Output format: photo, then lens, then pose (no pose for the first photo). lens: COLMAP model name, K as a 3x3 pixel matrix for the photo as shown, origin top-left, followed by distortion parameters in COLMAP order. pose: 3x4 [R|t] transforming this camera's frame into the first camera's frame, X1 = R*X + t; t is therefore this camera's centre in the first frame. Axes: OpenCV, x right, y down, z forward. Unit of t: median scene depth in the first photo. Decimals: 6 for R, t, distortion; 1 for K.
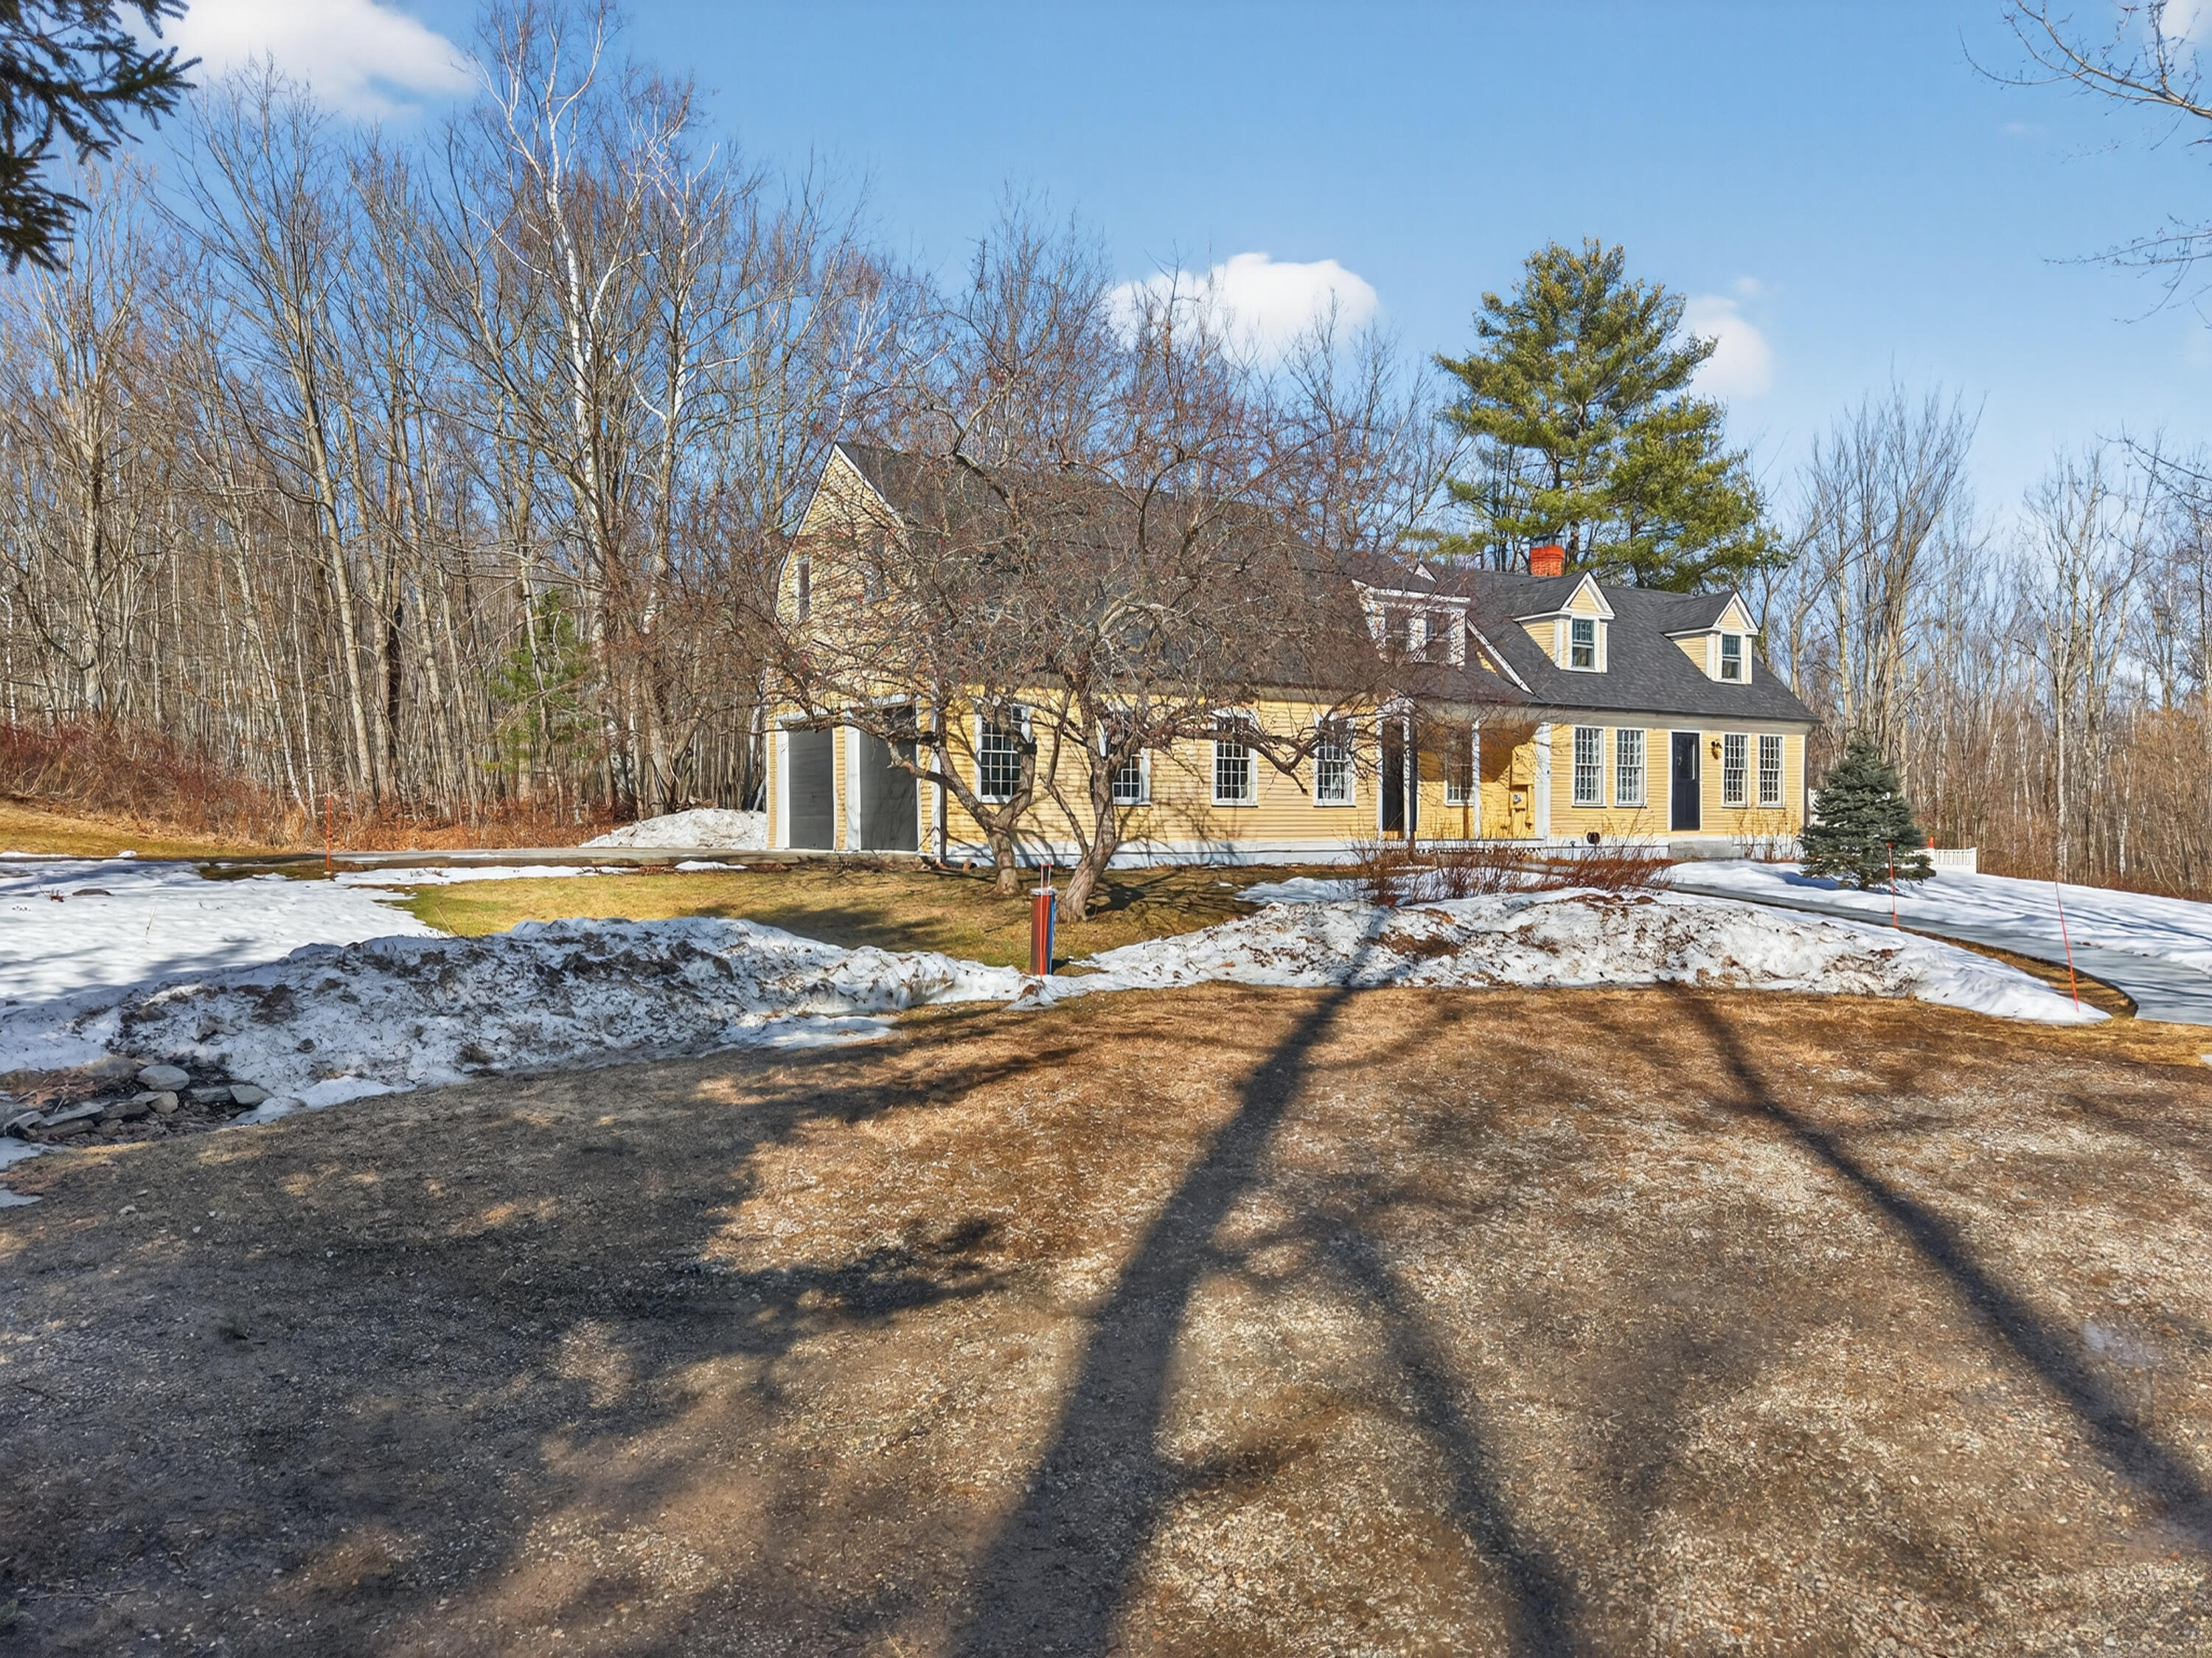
lens RADIAL K [[1519.4, 0, 1106.0], [0, 1519.4, 829.0], [0, 0, 1]] dist [0.082240, -0.003273]
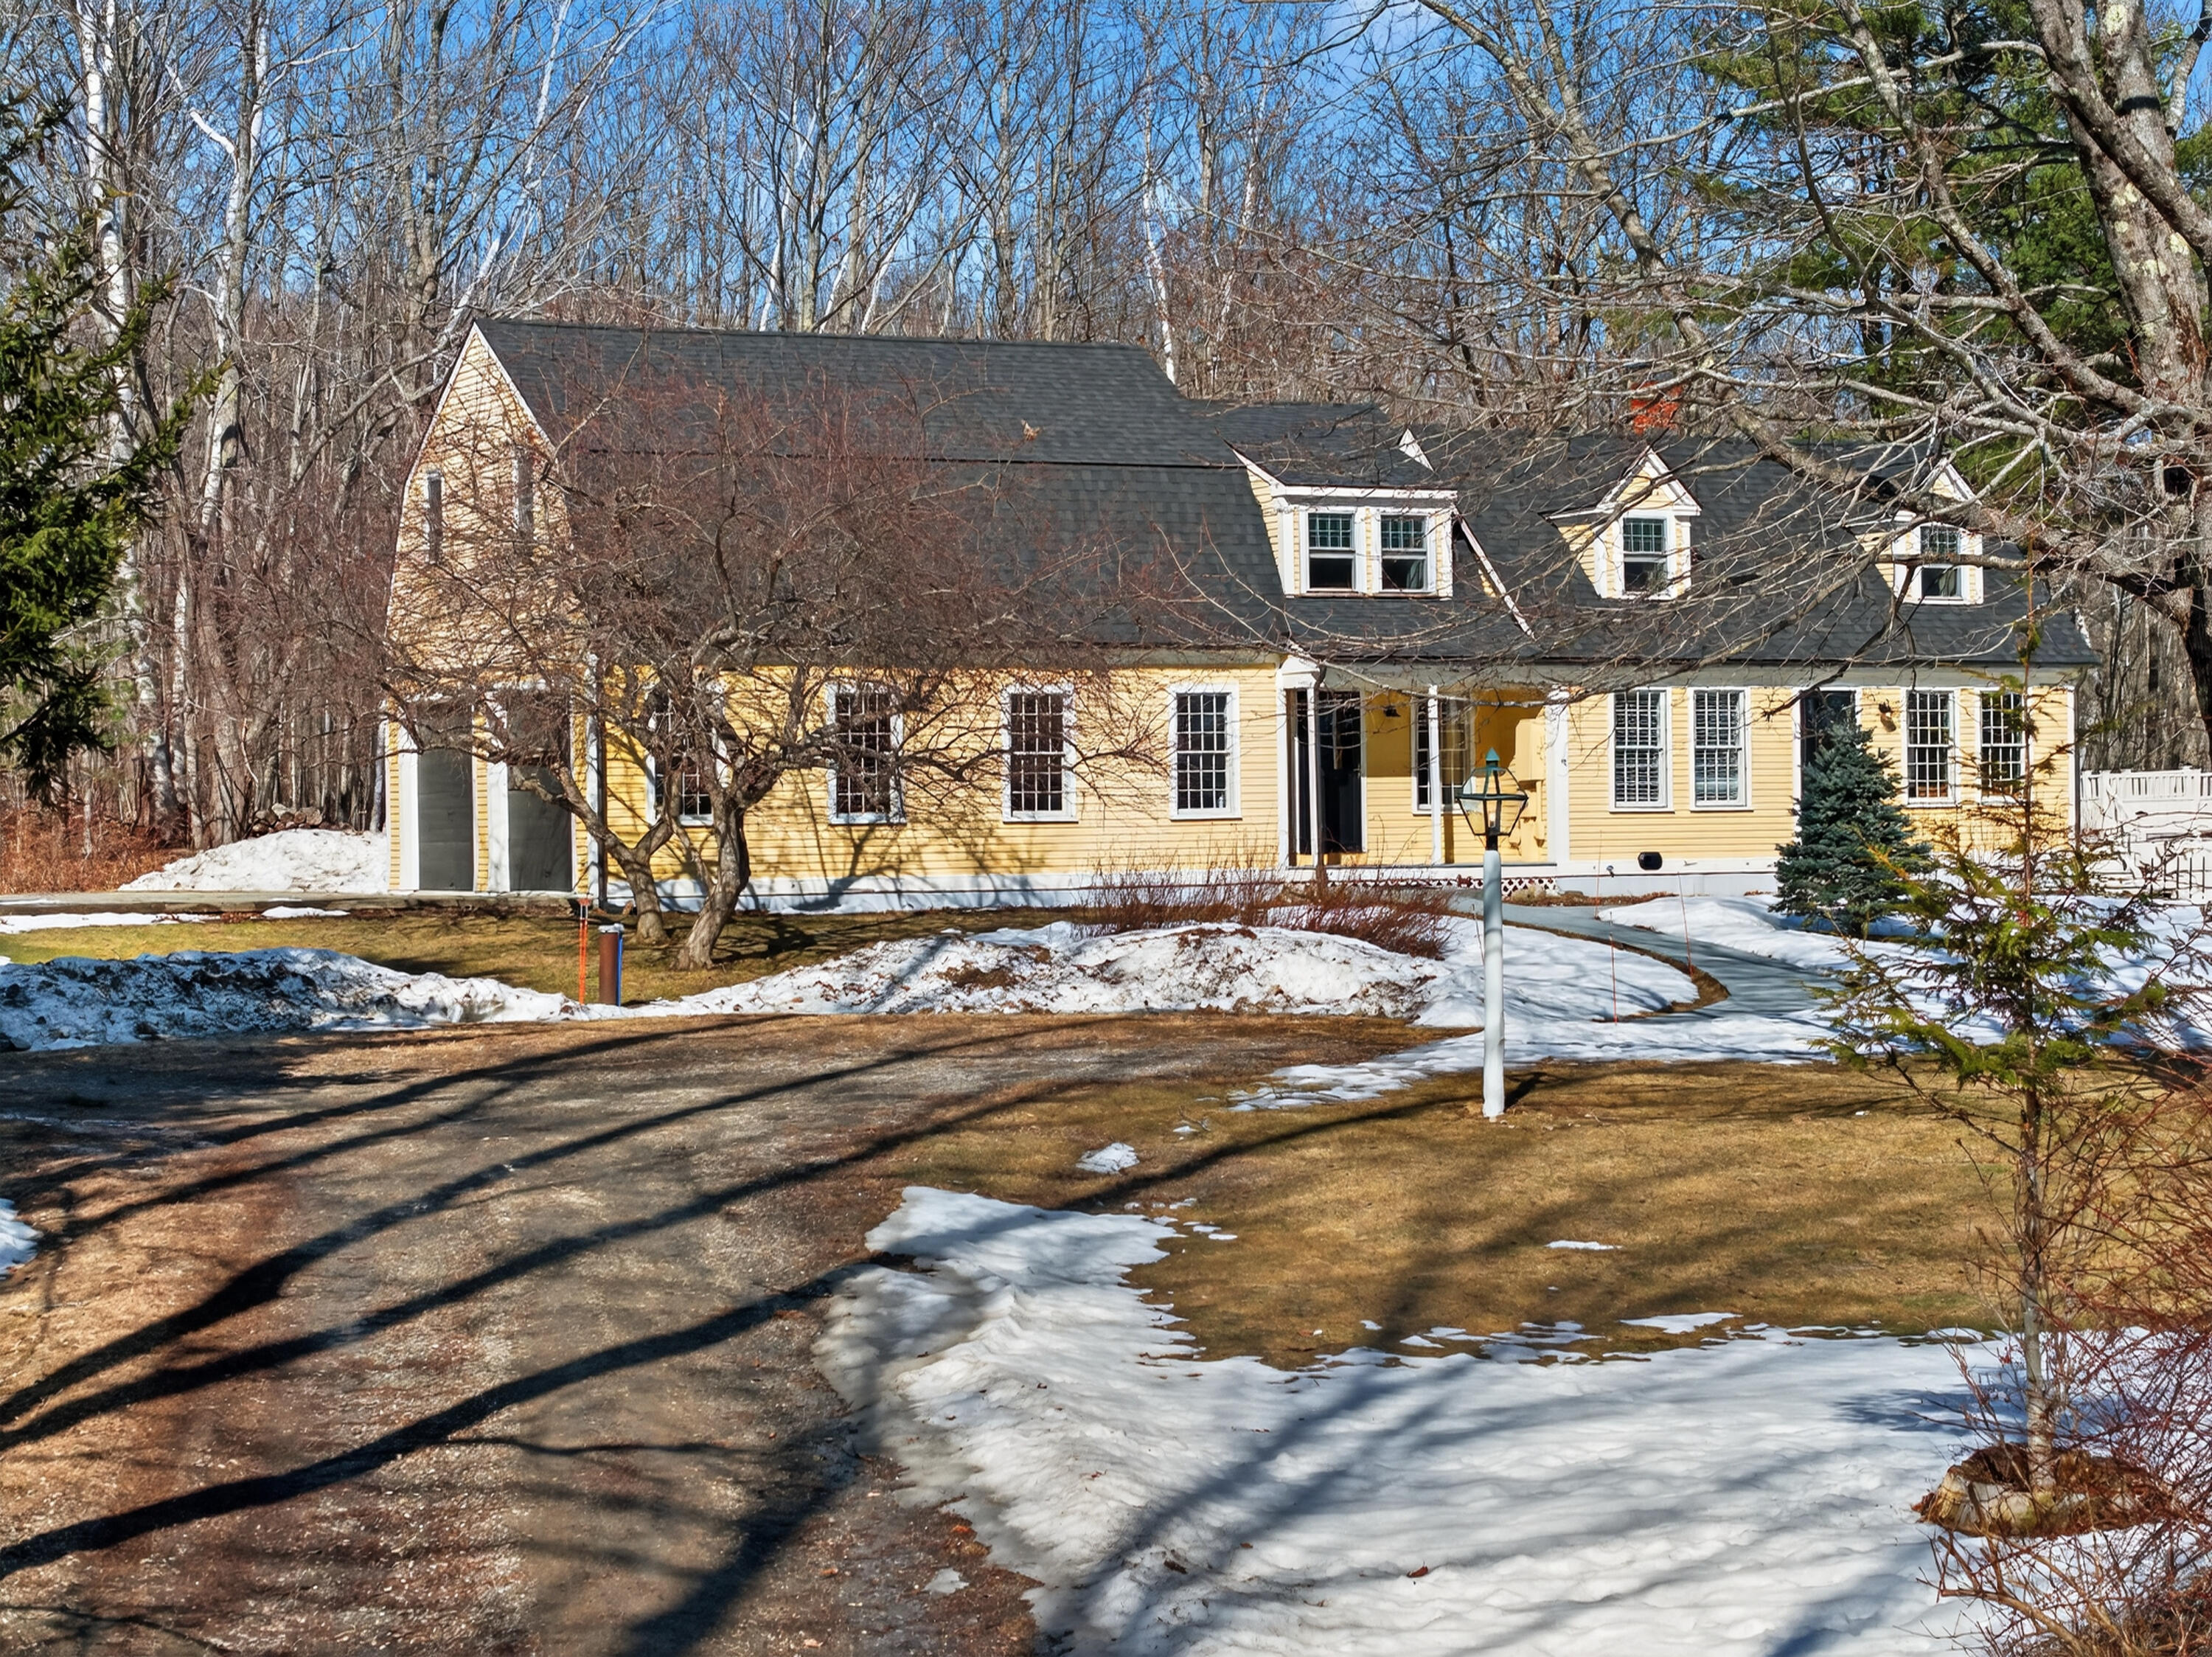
lens RADIAL K [[4768.5, 0, 1436.5], [0, 4768.5, 829.1], [0, 0, 1]] dist [-0.605702, 3.215487]
pose [[0.999750, -0.011909, -0.018919, 0.292163], [0.011918, 0.999929, 0.000359, -0.010186], [0.018913, -0.000584, 0.999821, -1.093518]]
